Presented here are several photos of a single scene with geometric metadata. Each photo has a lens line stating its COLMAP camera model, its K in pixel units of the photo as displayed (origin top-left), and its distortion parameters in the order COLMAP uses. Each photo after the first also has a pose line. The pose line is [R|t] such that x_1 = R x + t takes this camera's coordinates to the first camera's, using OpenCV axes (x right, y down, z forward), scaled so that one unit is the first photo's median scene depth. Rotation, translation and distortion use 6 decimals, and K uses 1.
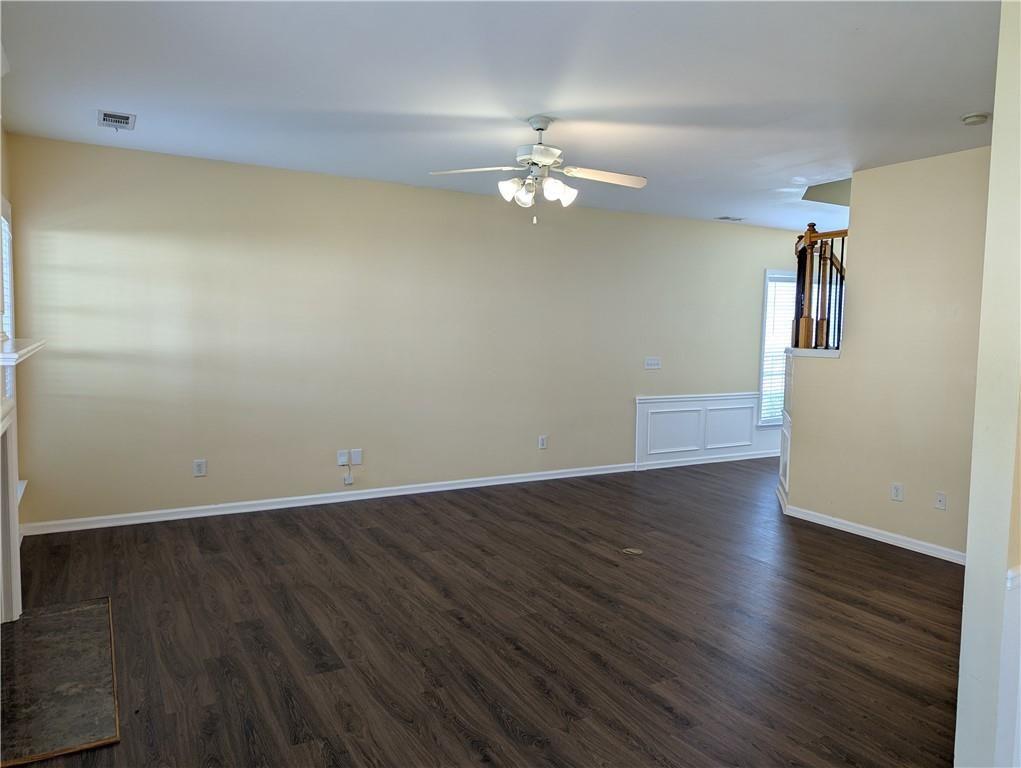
lens RADIAL K [[718.6, 0, 510.0], [0, 718.6, 382.7], [0, 0, 1]] dist [0.029266, -0.008929]
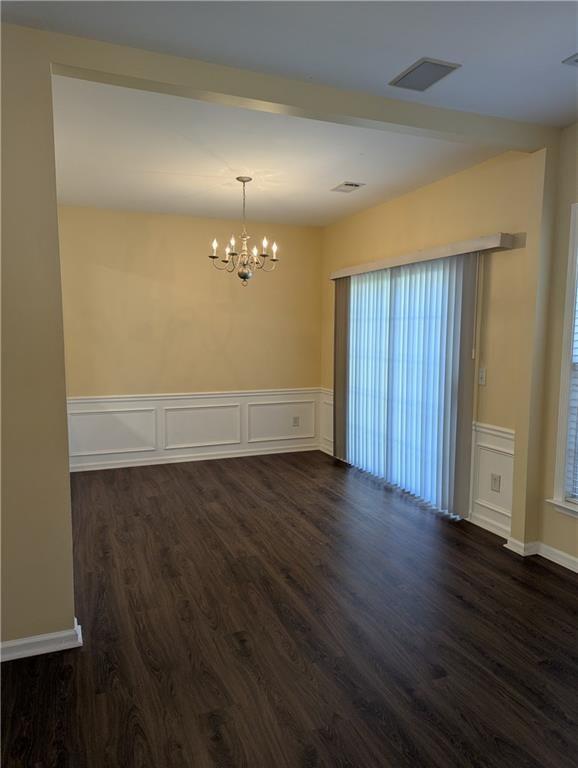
lens RADIAL K [[540.5, 0, 293.6], [0, 540.5, 388.7], [0, 0, 1]] dist [0.029266, -0.008929]
pose [[-0.991019, -0.035549, 0.128907, 0.054359], [-0.011153, 0.982629, 0.185246, -0.120123], [-0.133253, 0.182145, -0.974201, 1.691625]]
